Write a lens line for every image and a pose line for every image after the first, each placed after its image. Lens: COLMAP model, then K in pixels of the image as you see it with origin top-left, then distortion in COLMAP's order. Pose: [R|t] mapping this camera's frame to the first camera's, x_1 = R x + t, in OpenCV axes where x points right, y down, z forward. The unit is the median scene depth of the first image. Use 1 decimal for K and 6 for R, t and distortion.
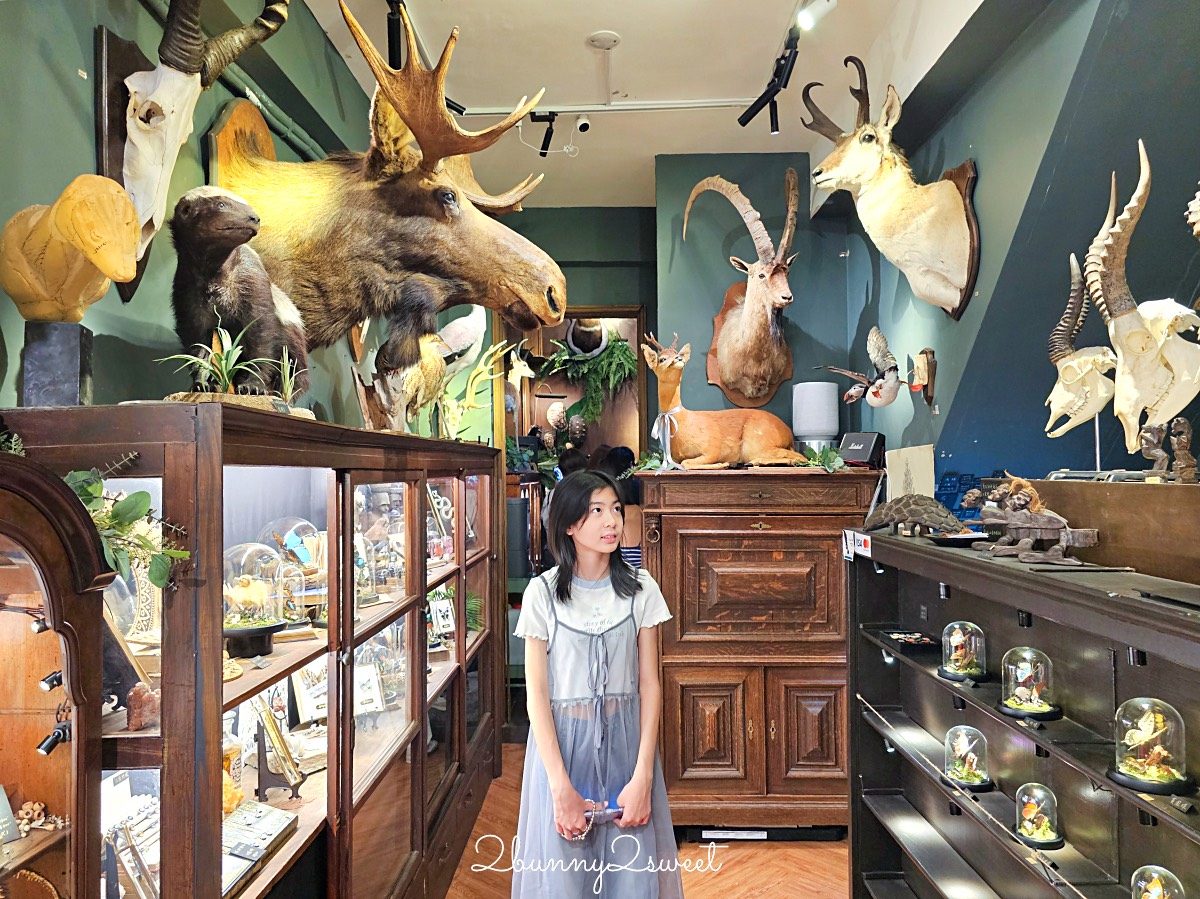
lens RADIAL K [[900.6, 0, 598.5], [0, 900.6, 453.7], [0, 0, 1]] dist [-0.004382, -0.001350]
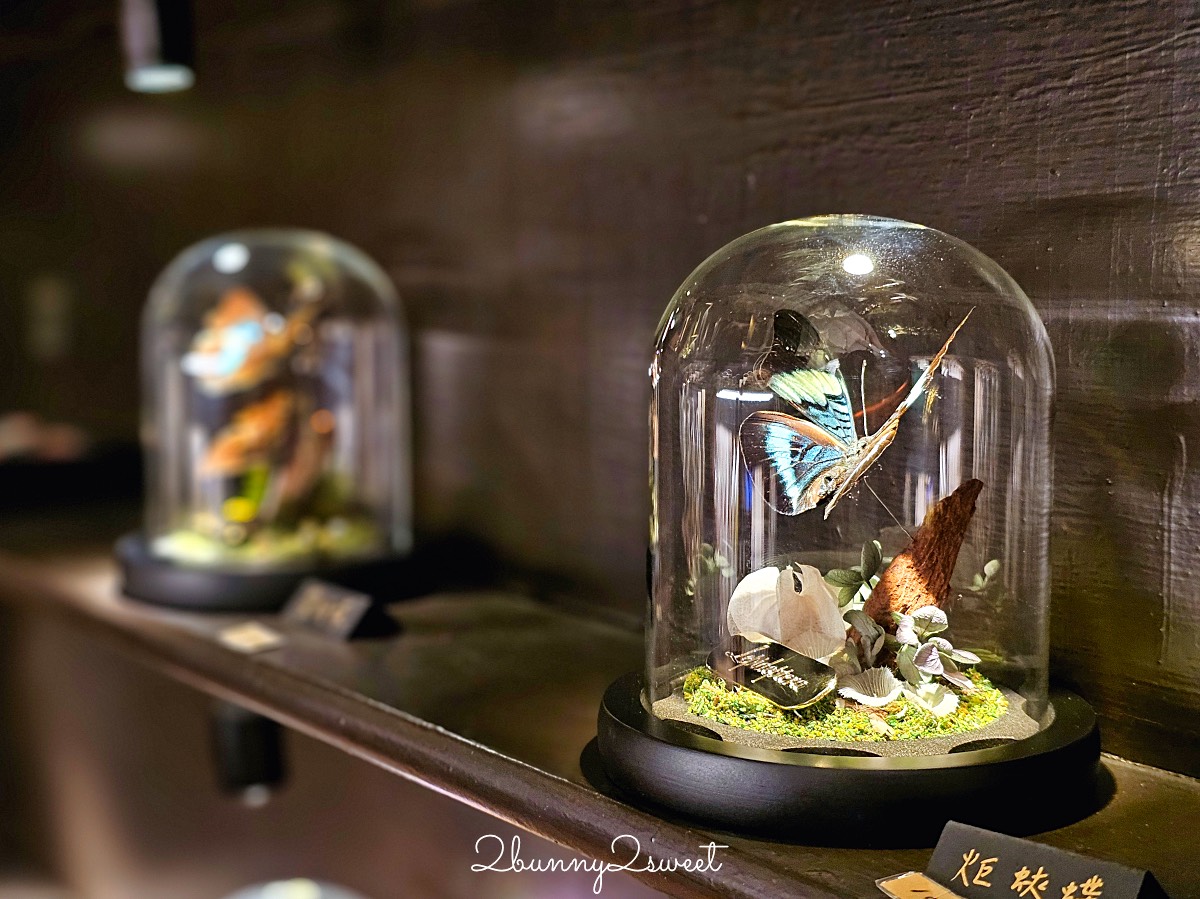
lens RADIAL K [[1711.7, 0, 599.3], [0, 1711.7, 450.5], [0, 0, 1]] dist [0.000504, 0.000000]
pose [[0.805086, -0.047895, 0.591222, 0.281142], [-0.012594, 0.995130, 0.097766, 0.198250], [-0.593025, -0.086156, 0.800561, 0.743683]]
